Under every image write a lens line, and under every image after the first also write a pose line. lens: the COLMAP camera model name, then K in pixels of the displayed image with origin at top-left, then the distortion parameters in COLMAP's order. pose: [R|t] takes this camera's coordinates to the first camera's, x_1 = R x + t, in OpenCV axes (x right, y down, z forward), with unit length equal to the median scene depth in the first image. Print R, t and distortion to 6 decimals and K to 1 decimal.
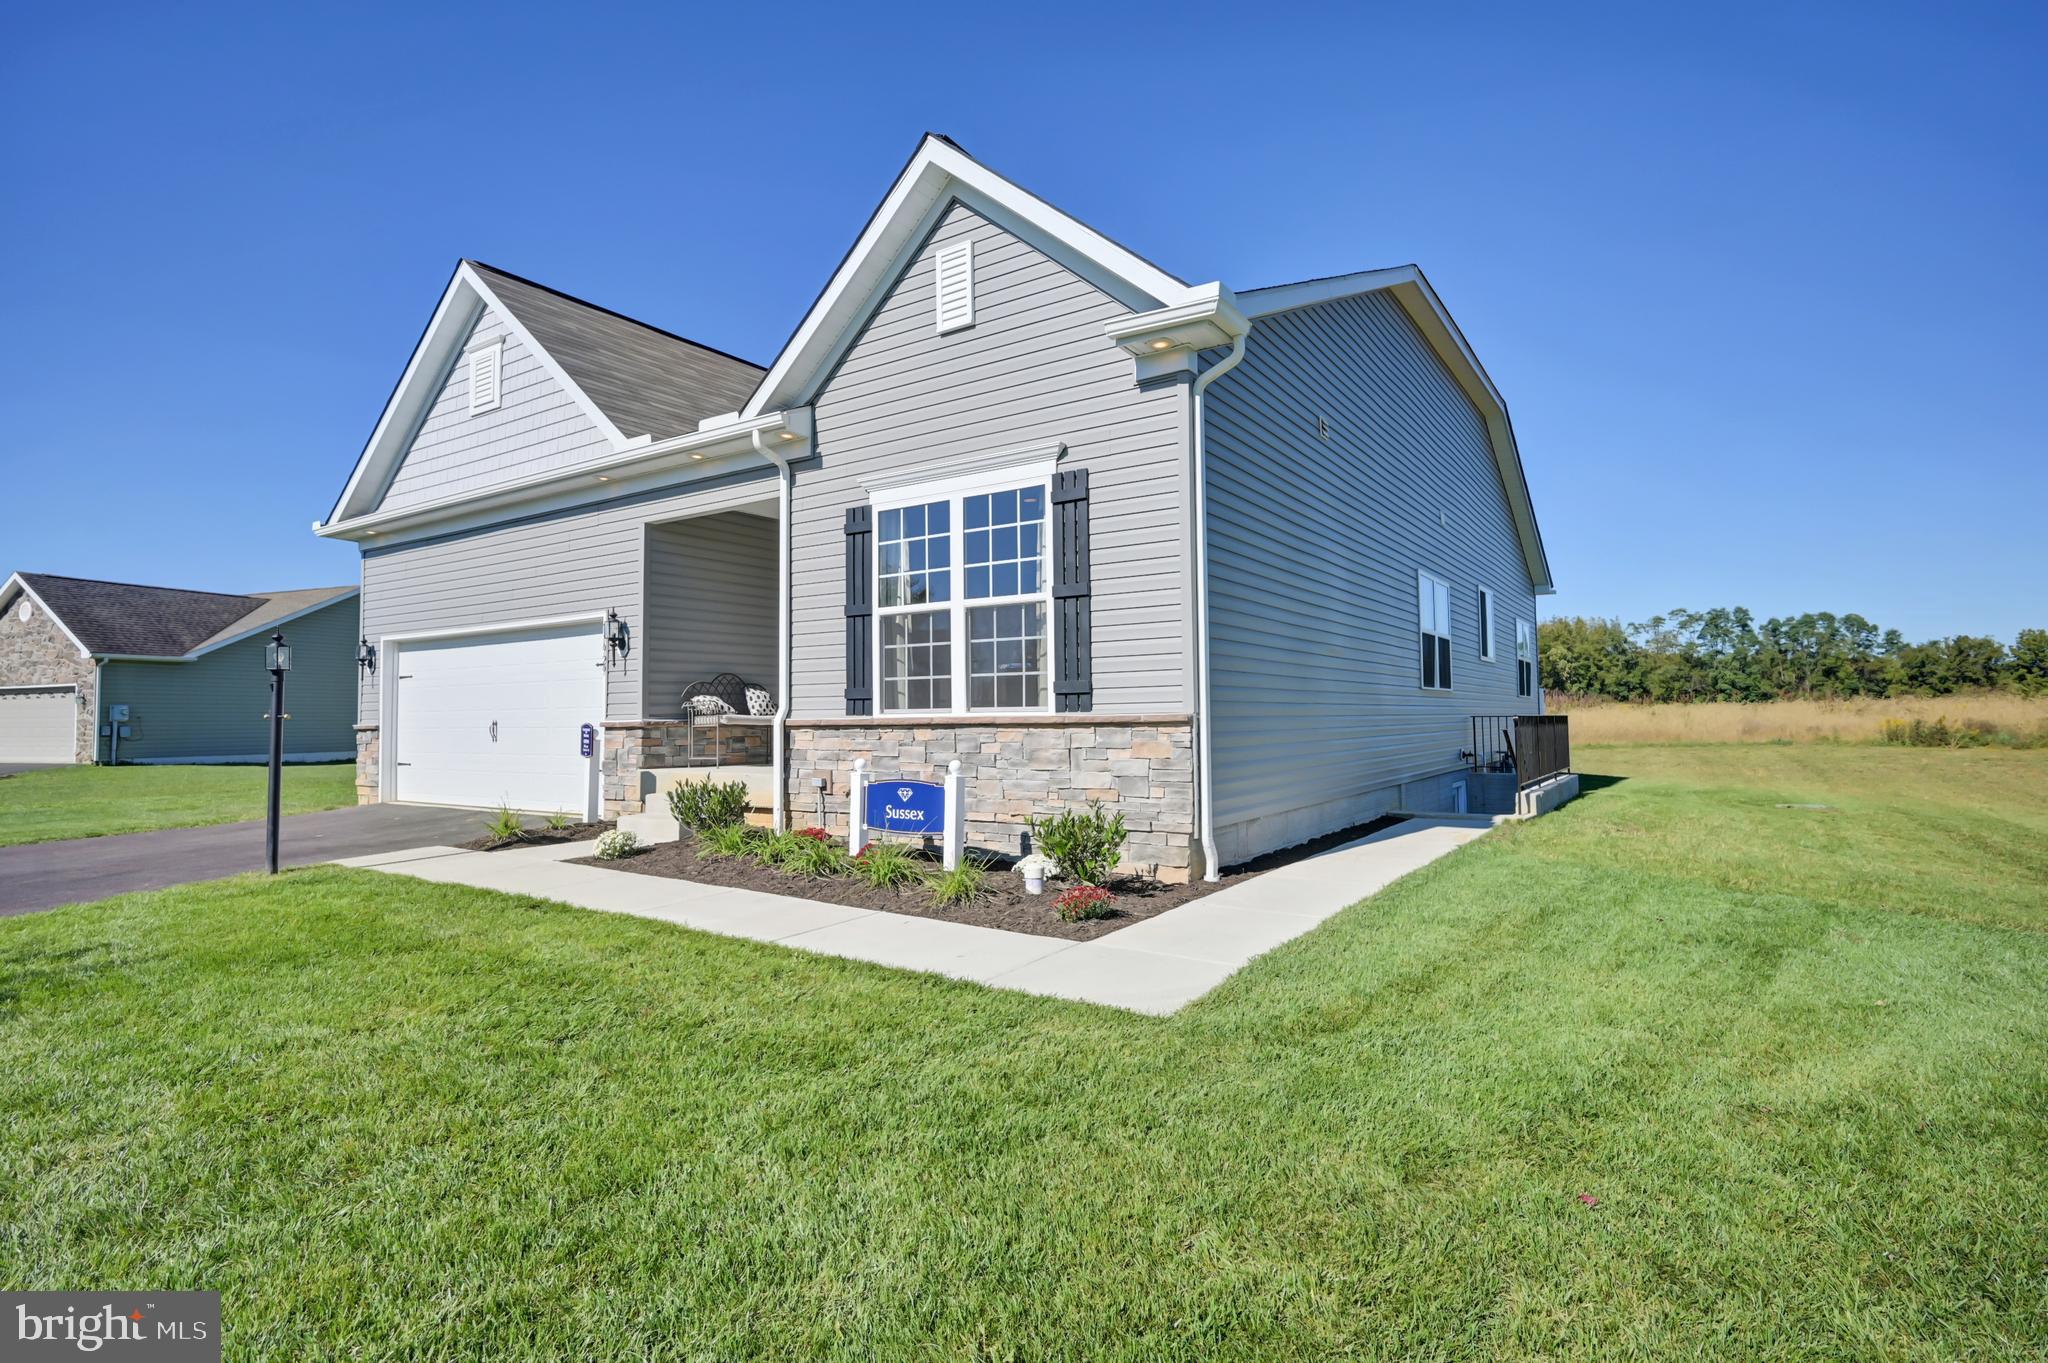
lens RADIAL K [[1007.6, 0, 1024.0], [0, 1007.6, 685.2], [0, 0, 1]] dist [-0.000868, -0.000049]
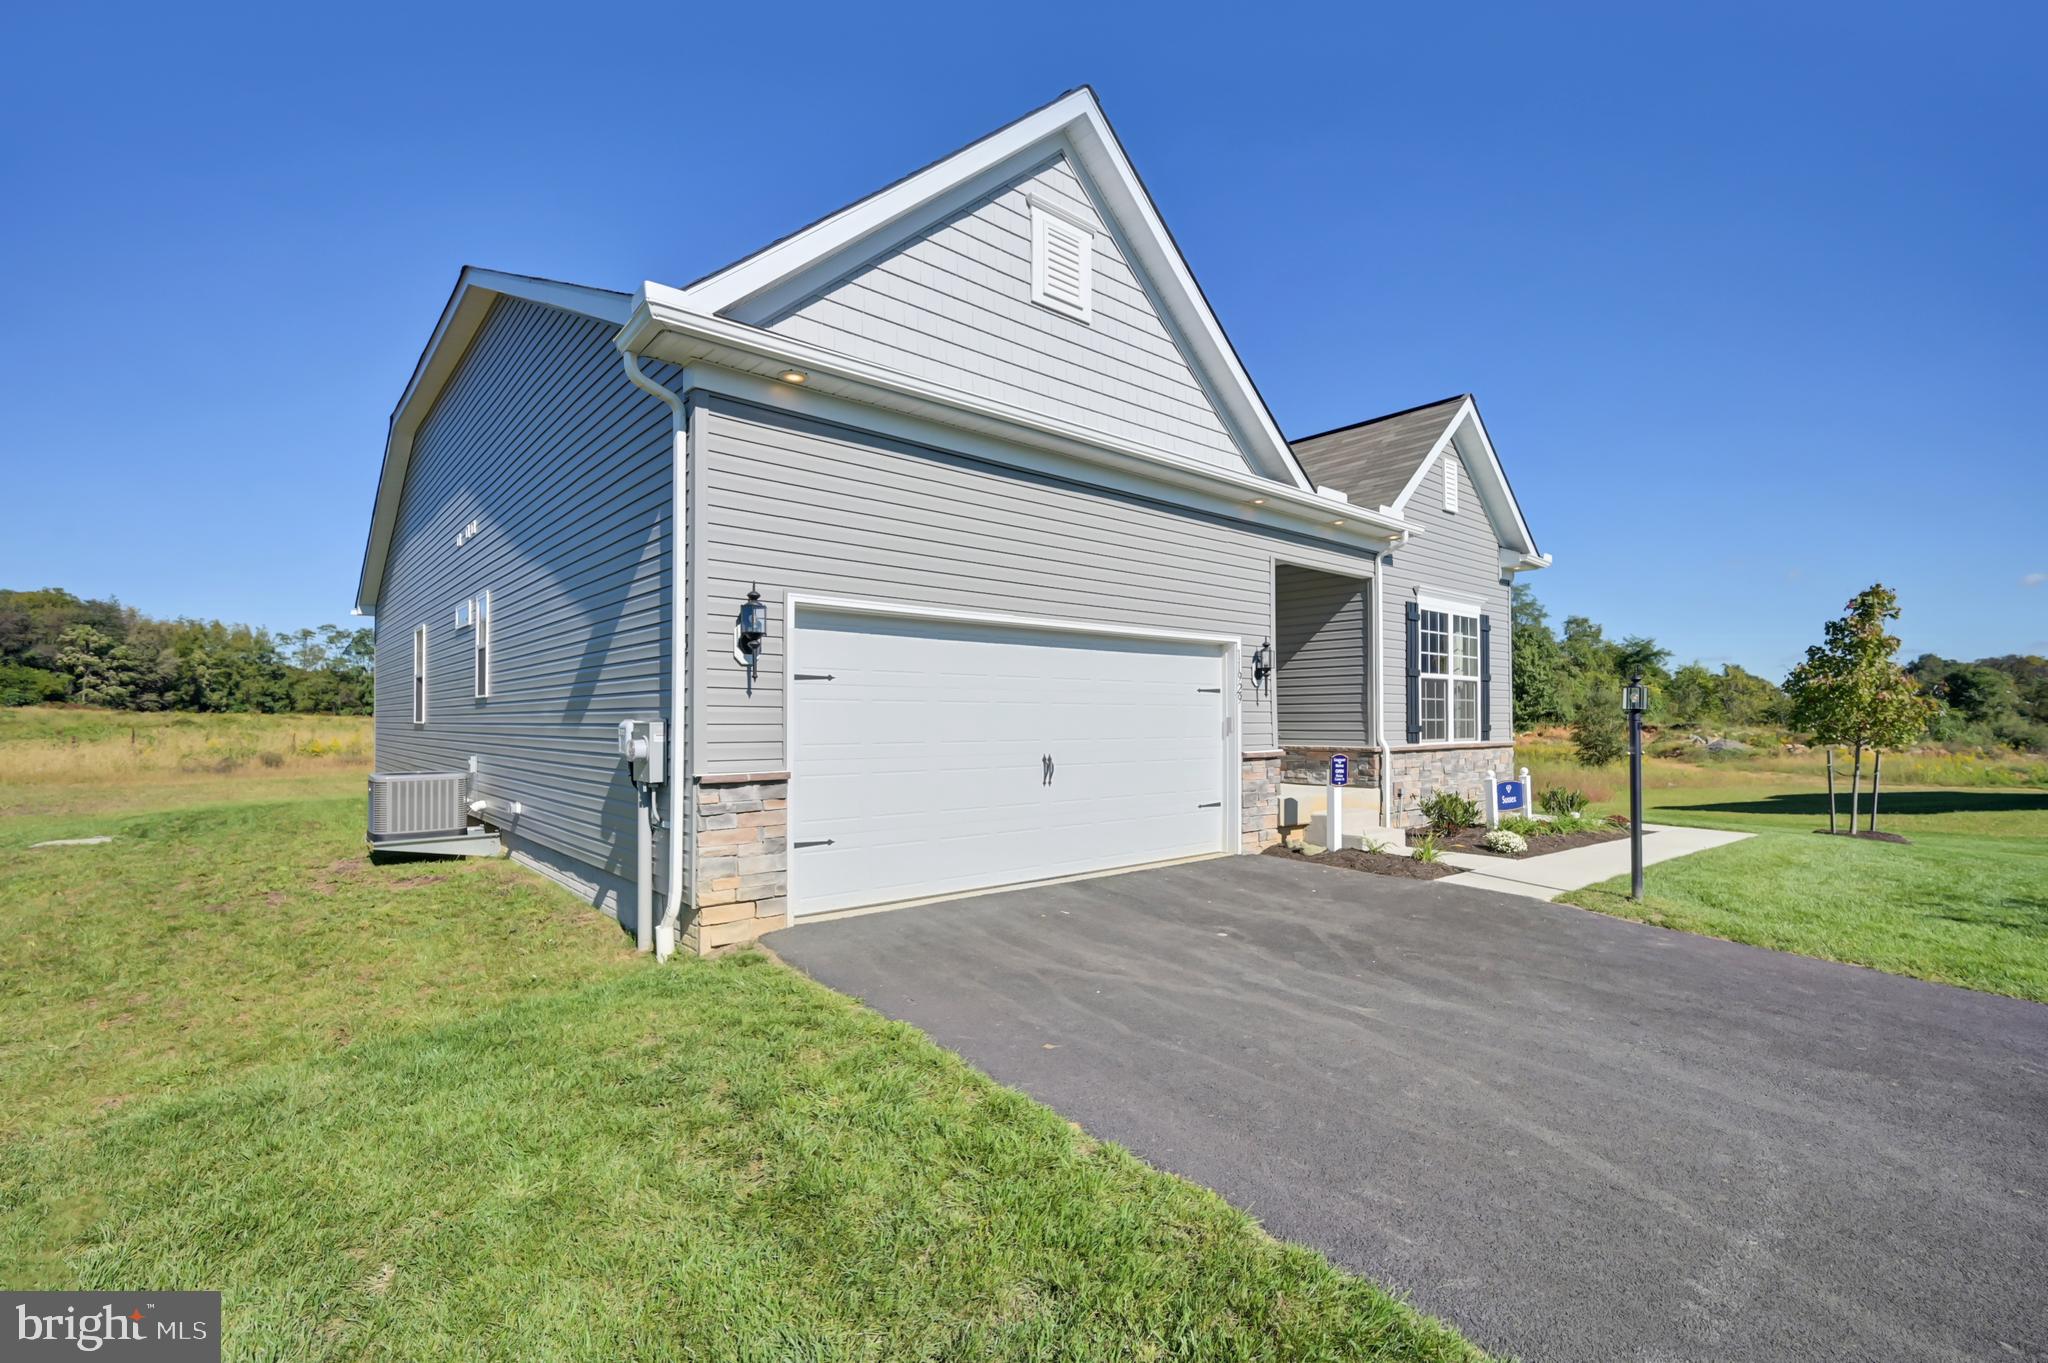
lens RADIAL K [[912.7, 0, 1024.4], [0, 912.7, 713.7], [0, 0, 1]] dist [0.001463, 0.000052]
pose [[0.266203, 0.017636, 0.963756, -1.303491], [-0.033875, 0.999386, -0.008932, 0.014336], [-0.963322, -0.030269, 0.266637, 0.965760]]
